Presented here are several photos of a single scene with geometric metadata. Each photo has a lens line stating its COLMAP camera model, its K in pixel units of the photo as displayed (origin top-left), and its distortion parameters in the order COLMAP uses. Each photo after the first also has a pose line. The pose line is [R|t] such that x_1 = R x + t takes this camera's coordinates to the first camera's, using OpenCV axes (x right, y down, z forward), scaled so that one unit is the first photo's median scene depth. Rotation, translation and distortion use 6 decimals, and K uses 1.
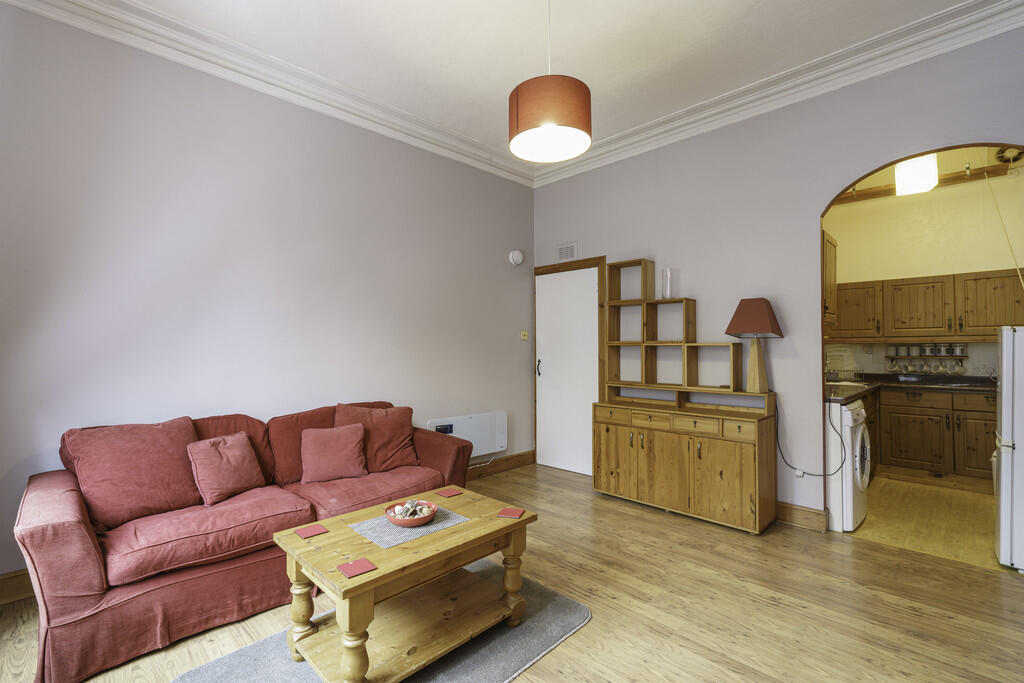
lens RADIAL K [[450.2, 0, 512.0], [0, 450.2, 341.5], [0, 0, 1]] dist [-0.001192, -0.000125]
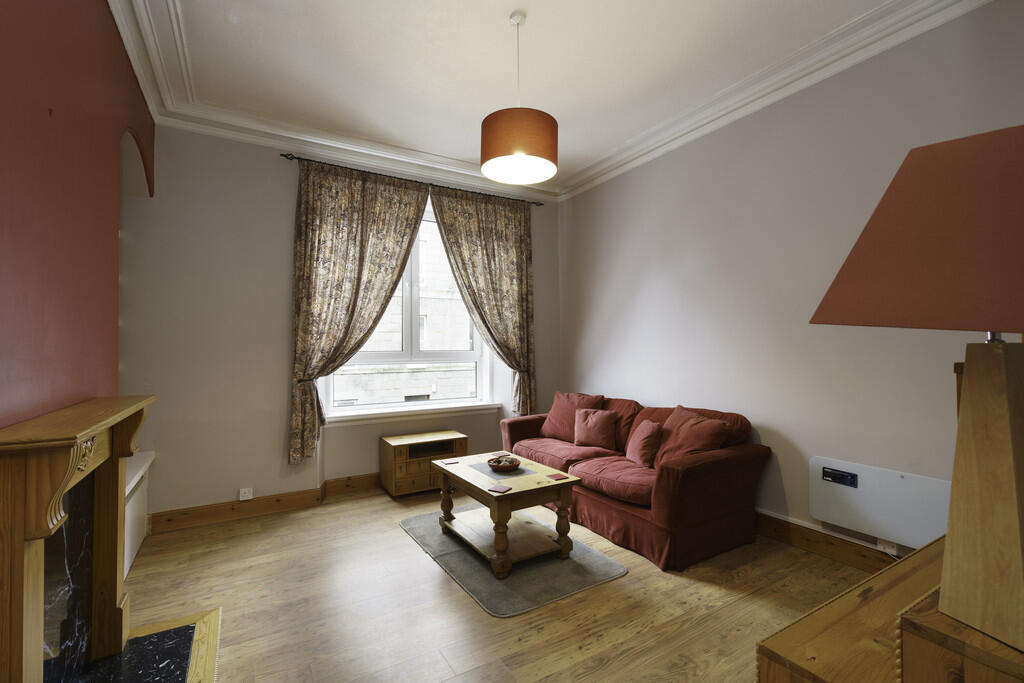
lens RADIAL K [[463.2, 0, 512.0], [0, 463.2, 341.5], [0, 0, 1]] dist [0.001162, -0.000095]
pose [[-0.241473, -0.008234, -0.970372, 1.038508], [0.022098, 0.999658, -0.013981, -0.015047], [0.970156, -0.024819, -0.241209, 1.115100]]
